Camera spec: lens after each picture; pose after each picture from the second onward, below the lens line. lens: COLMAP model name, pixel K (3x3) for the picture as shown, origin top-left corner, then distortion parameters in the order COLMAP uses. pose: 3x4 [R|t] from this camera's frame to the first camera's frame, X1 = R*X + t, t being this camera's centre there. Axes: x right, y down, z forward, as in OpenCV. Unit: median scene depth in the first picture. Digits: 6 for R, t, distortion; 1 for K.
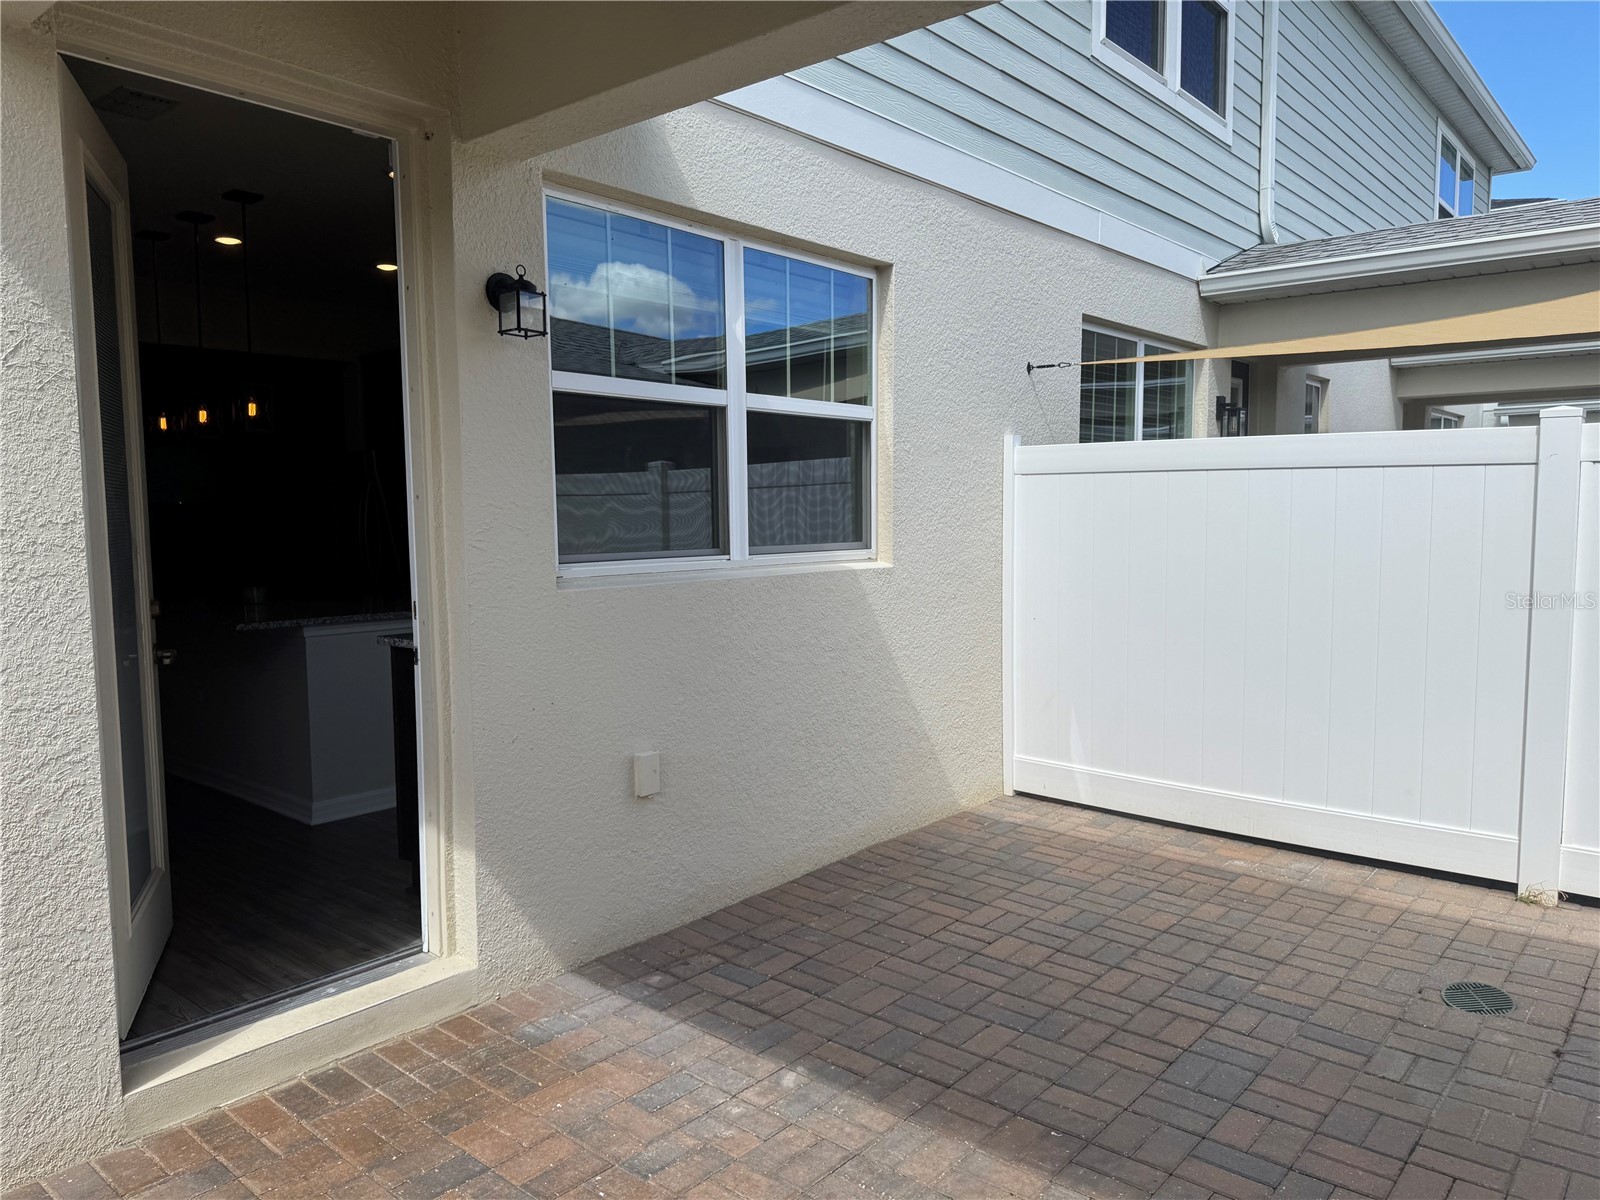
lens RADIAL K [[1131.9, 0, 789.4], [0, 1131.9, 603.9], [0, 0, 1]] dist [0.025322, -0.034902]
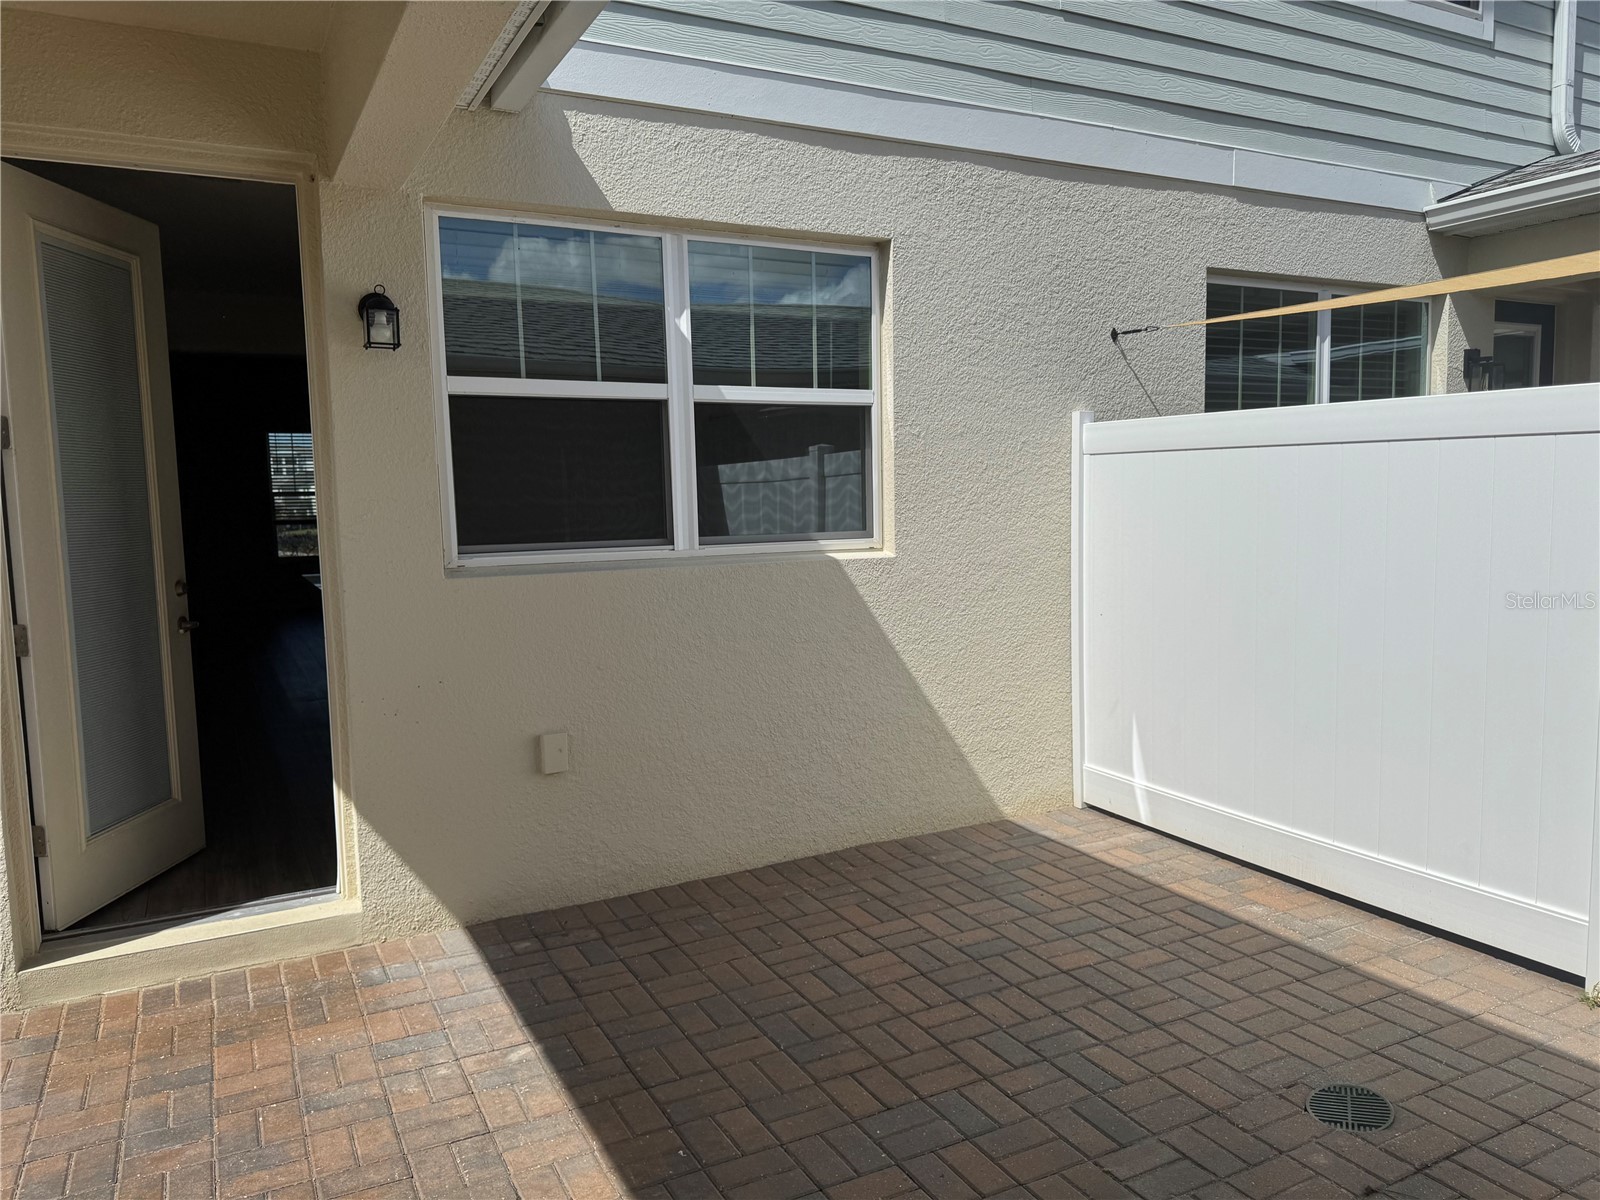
lens RADIAL K [[1131.9, 0, 789.4], [0, 1131.9, 597.8], [0, 0, 1]] dist [0.025322, -0.034902]
pose [[0.927290, 0.022003, -0.373696, 0.426138], [-0.017126, 0.999719, 0.016367, -0.014003], [0.373951, -0.008777, 0.927407, 0.091449]]
